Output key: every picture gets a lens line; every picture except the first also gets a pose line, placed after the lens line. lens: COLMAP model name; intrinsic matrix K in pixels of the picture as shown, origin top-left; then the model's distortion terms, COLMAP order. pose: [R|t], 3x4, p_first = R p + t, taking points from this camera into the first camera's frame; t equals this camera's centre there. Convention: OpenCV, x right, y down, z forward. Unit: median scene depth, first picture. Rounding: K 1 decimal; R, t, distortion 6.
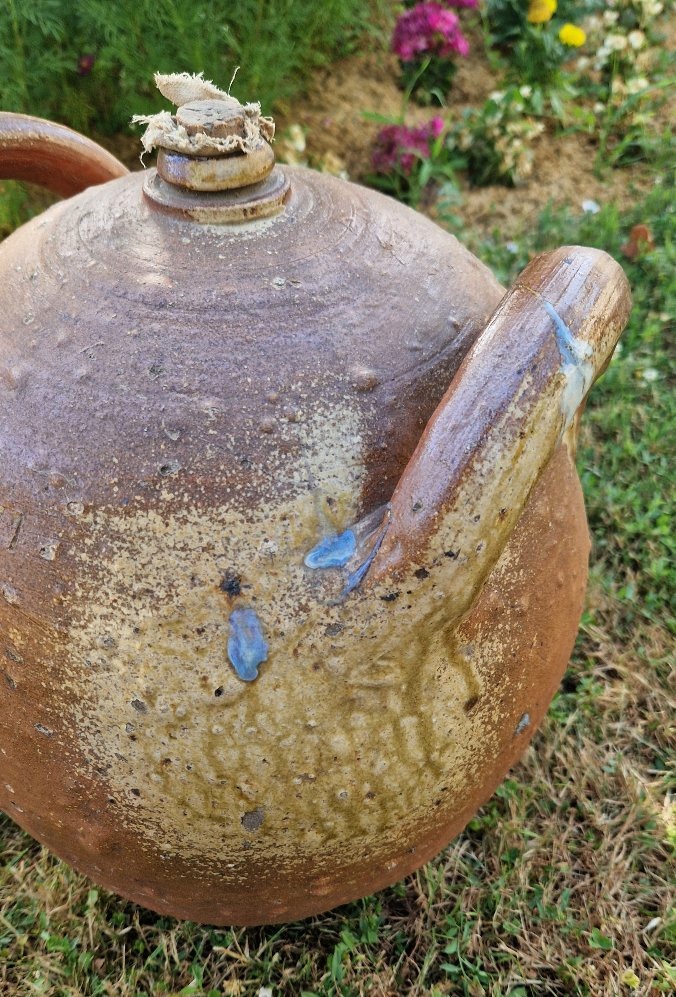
lens RADIAL K [[773.2, 0, 348.7], [0, 773.2, 608.7], [0, 0, 1]] dist [0.088670, -0.101674]
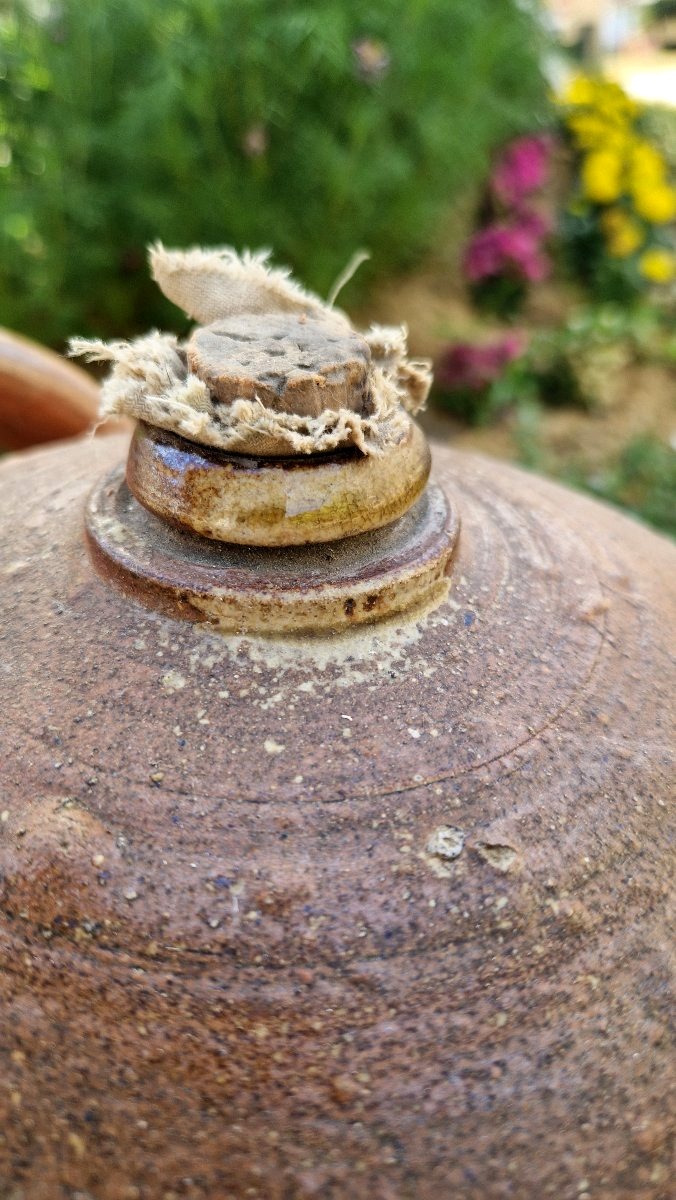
lens RADIAL K [[796.0, 0, 344.6], [0, 796.0, 657.2], [0, 0, 1]] dist [0.003781, -0.099370]
pose [[0.996850, 0.075942, -0.022876, -0.124645], [-0.078606, 0.984397, -0.157429, -0.426643], [0.010564, 0.158731, 0.987265, 0.651178]]
